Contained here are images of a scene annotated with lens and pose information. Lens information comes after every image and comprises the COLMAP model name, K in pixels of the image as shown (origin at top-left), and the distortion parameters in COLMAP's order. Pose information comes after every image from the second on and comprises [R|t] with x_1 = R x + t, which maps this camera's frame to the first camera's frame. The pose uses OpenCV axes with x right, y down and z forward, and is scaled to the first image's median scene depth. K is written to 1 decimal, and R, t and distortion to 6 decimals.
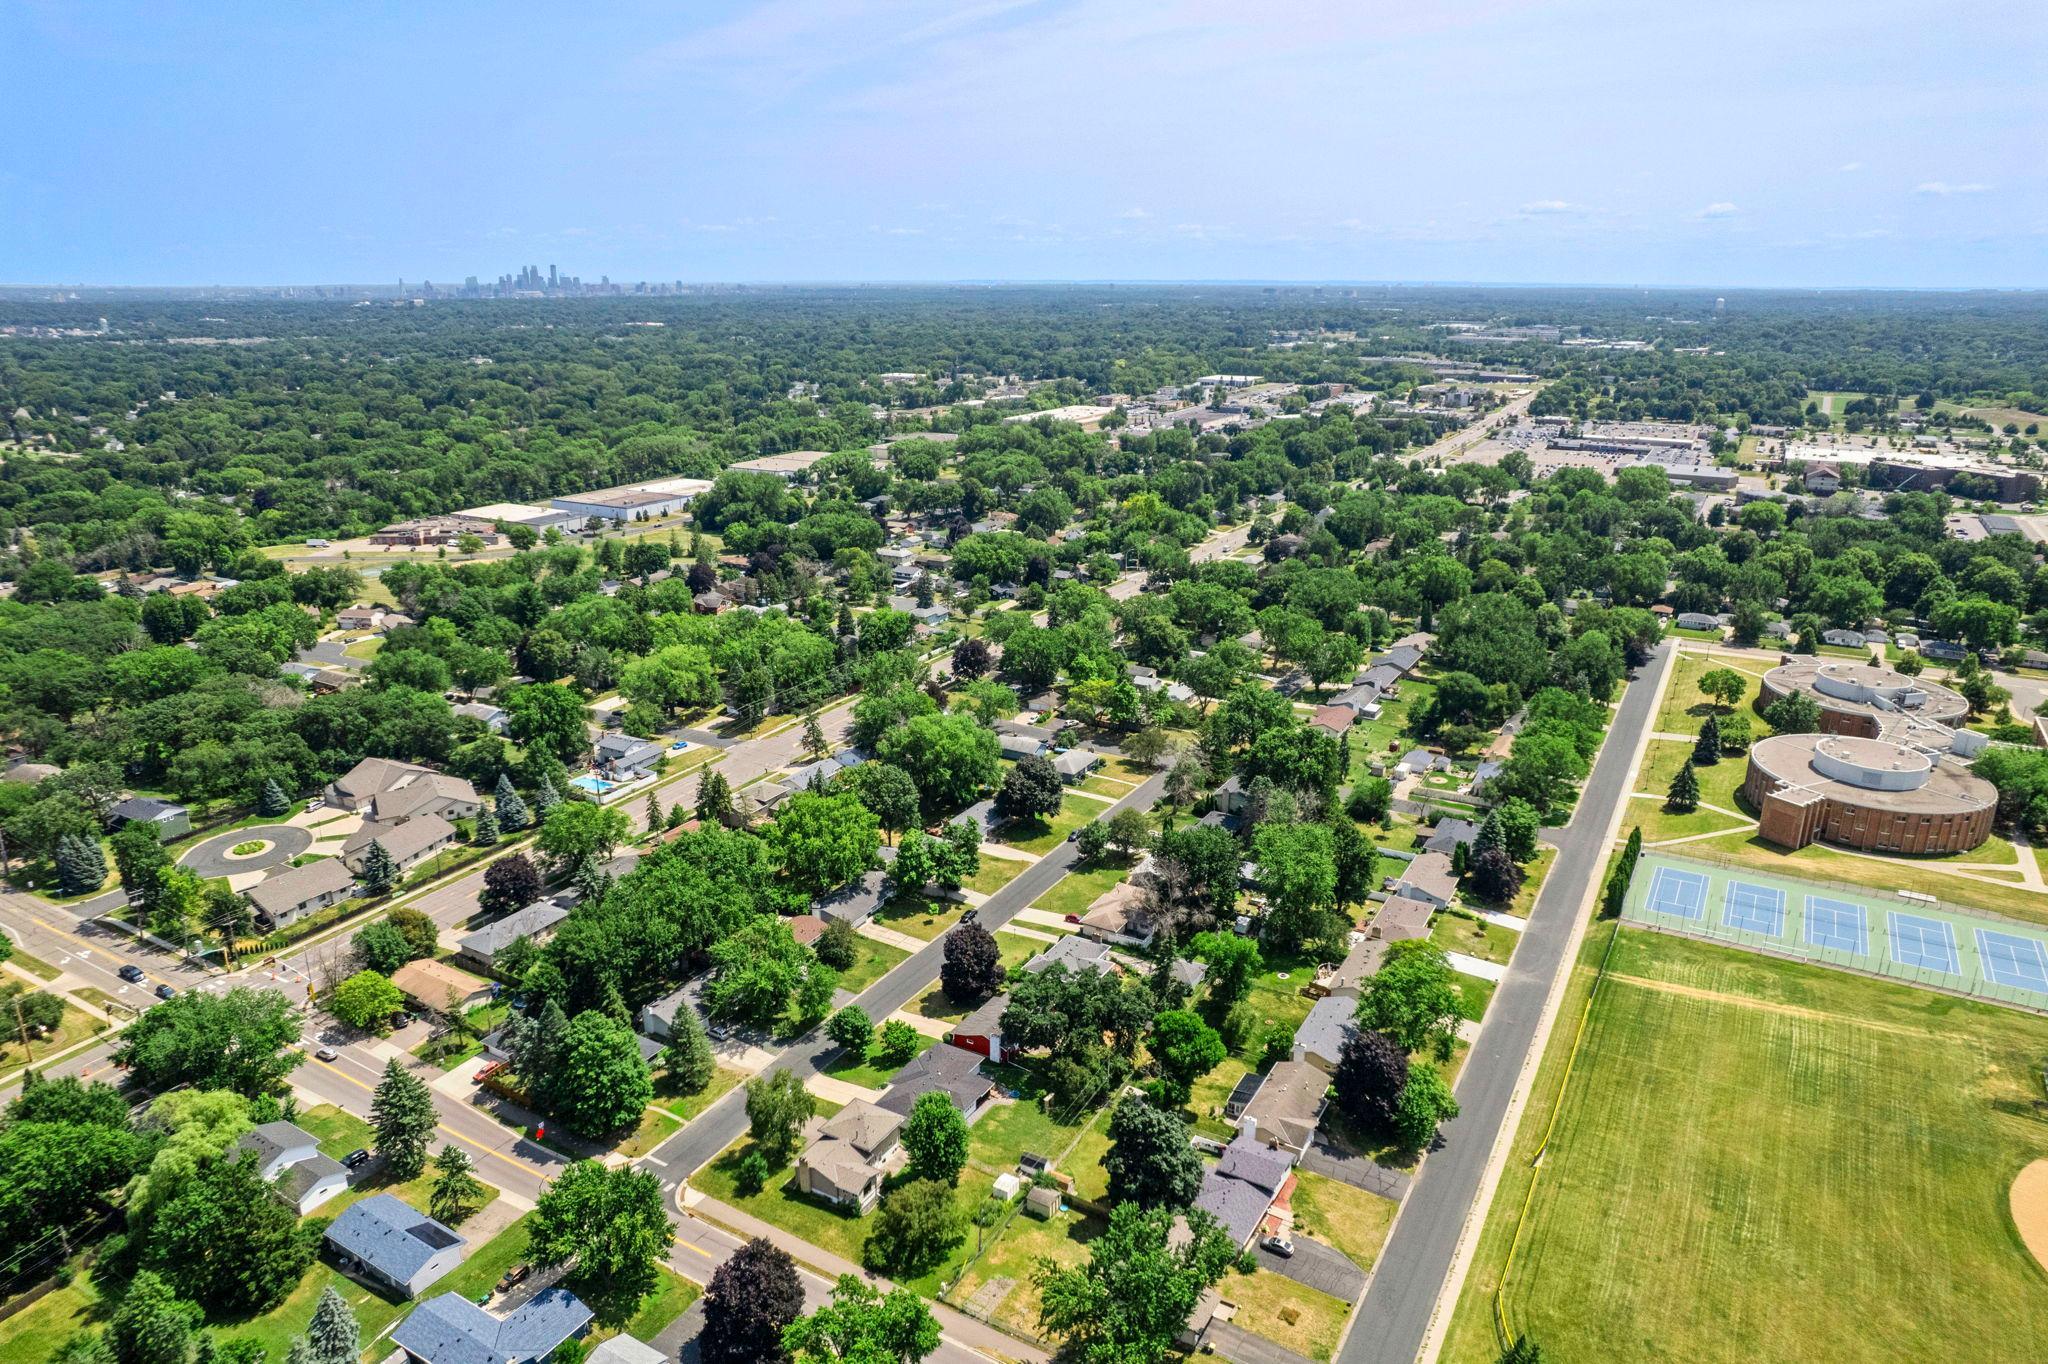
lens RADIAL K [[1316.5, 0, 1017.3], [0, 1316.5, 691.2], [0, 0, 1]] dist [-0.067905, 0.063776]
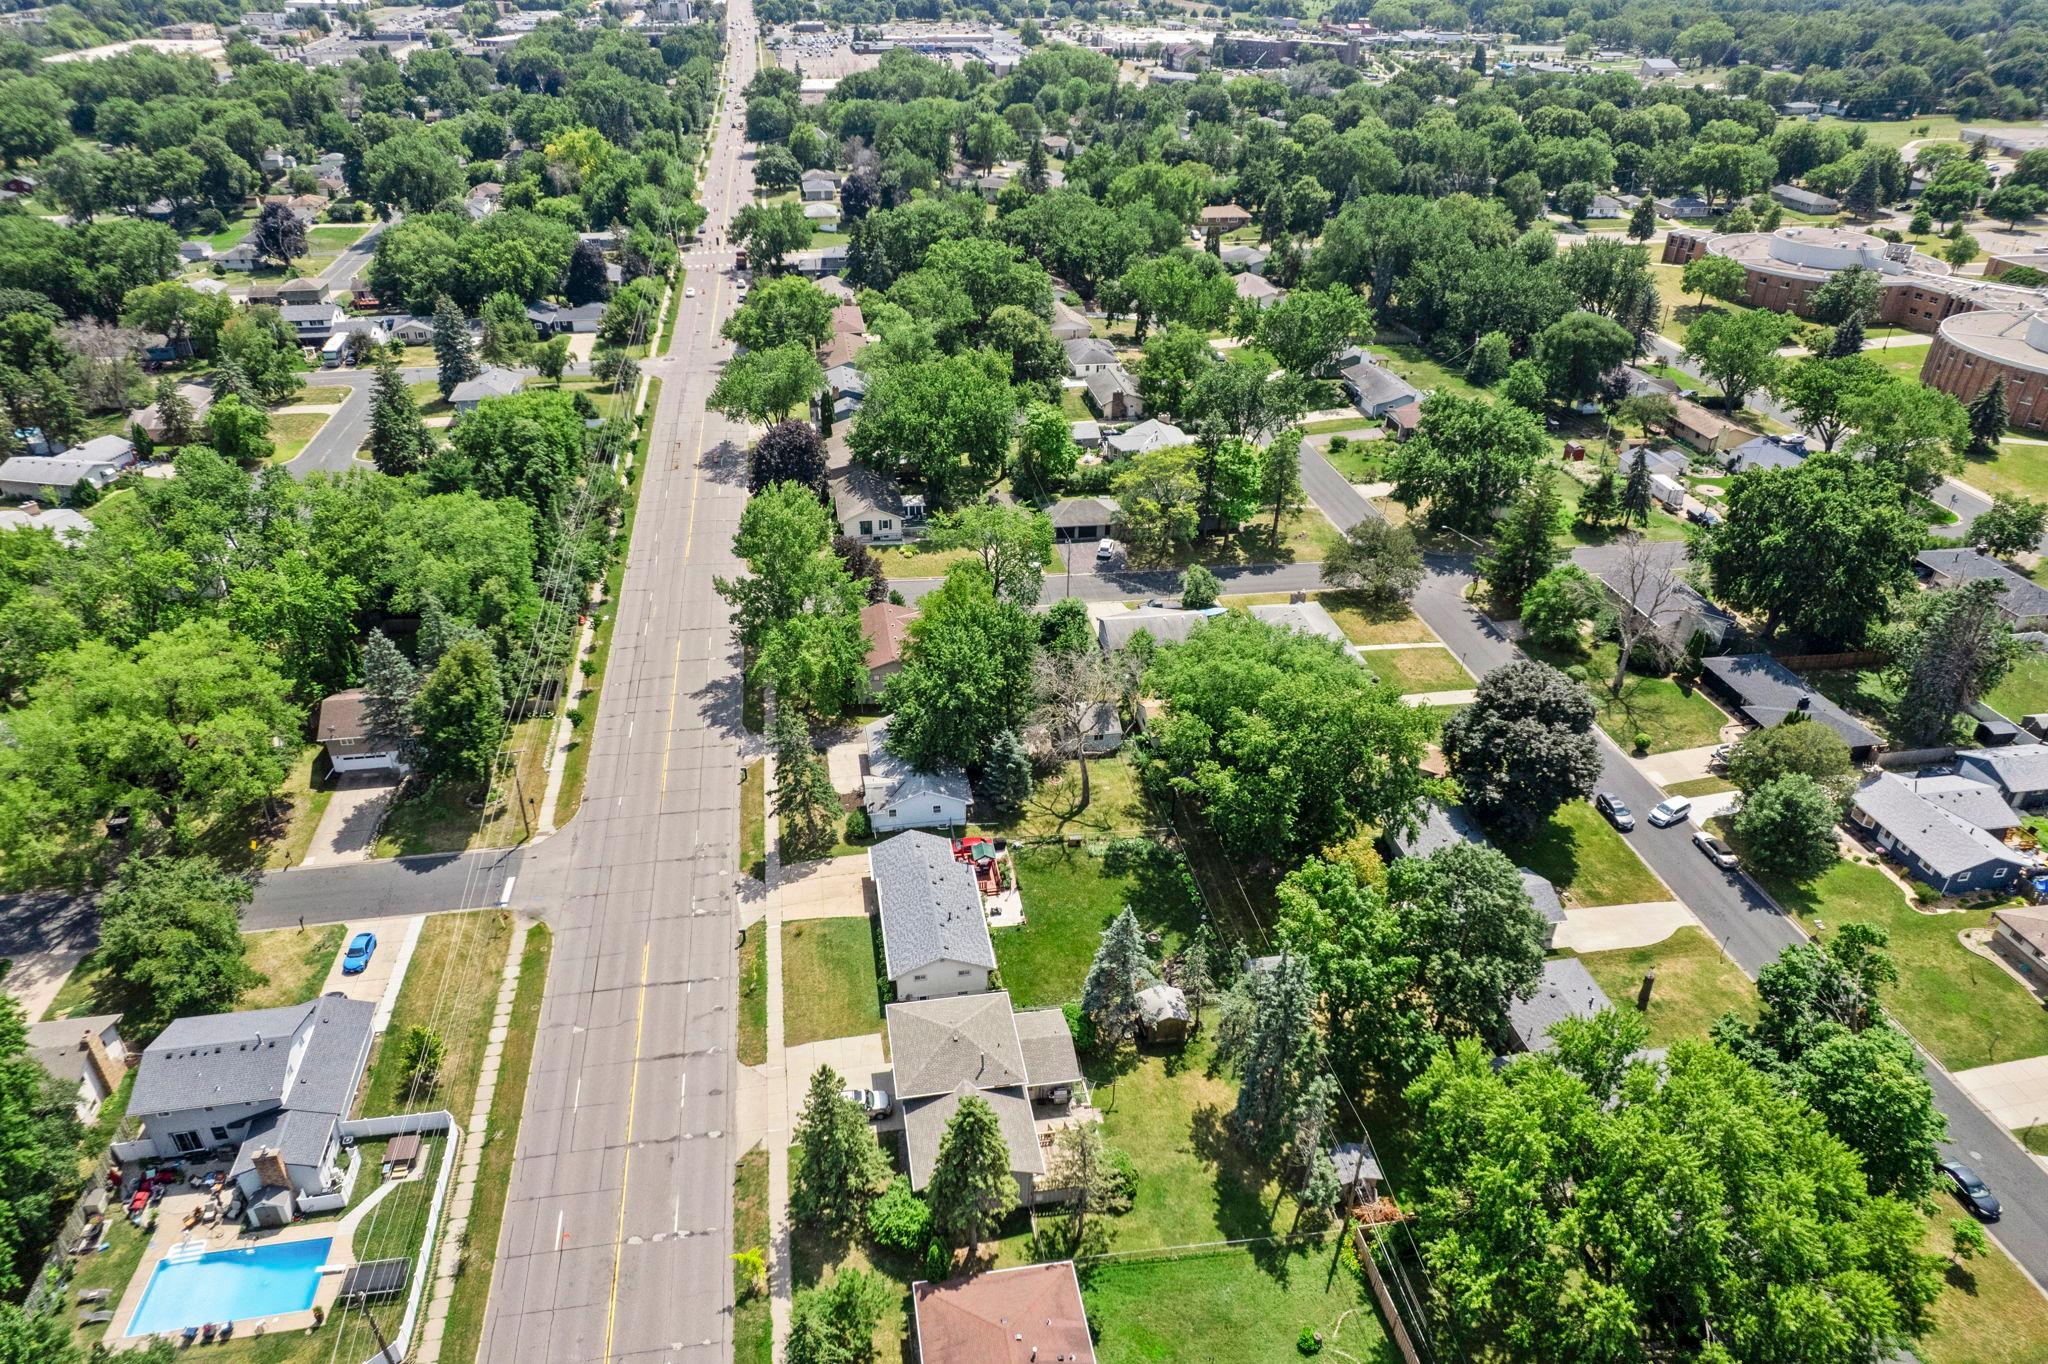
lens RADIAL K [[1316.5, 0, 1017.3], [0, 1316.5, 691.2], [0, 0, 1]] dist [-0.067905, 0.063776]
pose [[0.768832, -0.322541, 0.552145, -0.242034], [0.183382, 0.938413, 0.292833, -0.066497], [-0.612591, -0.123886, 0.780631, 0.563487]]
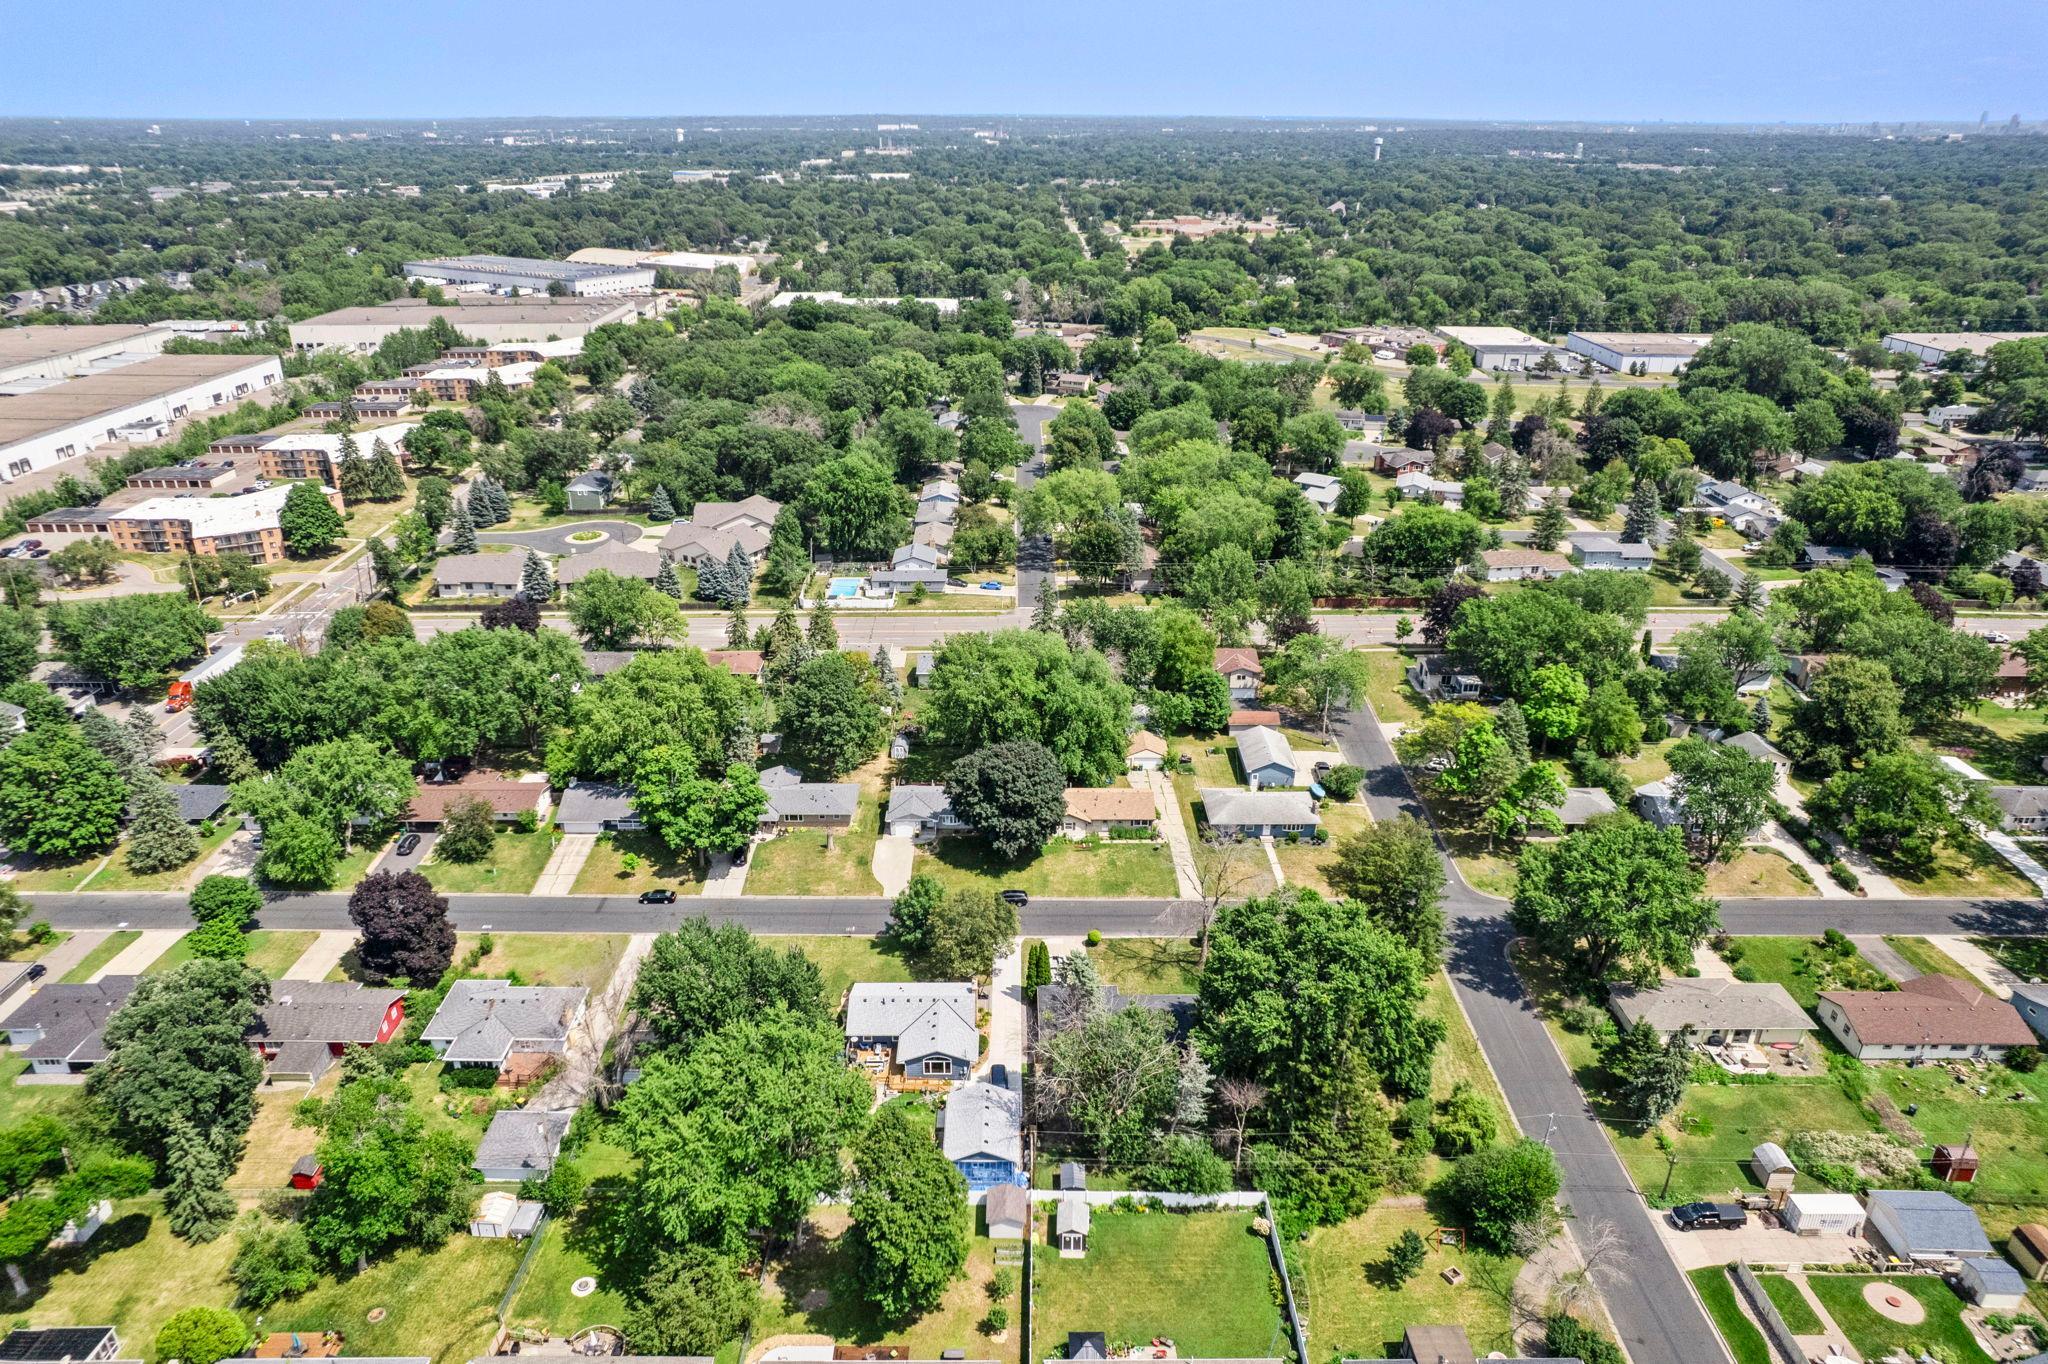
lens RADIAL K [[1316.5, 0, 1017.3], [0, 1316.5, 691.2], [0, 0, 1]] dist [-0.067905, 0.063776]
pose [[0.504123, 0.352783, -0.788292, 0.332503], [-0.265128, 0.931907, 0.247502, -0.083223], [0.821929, 0.084226, 0.563328, 0.483538]]
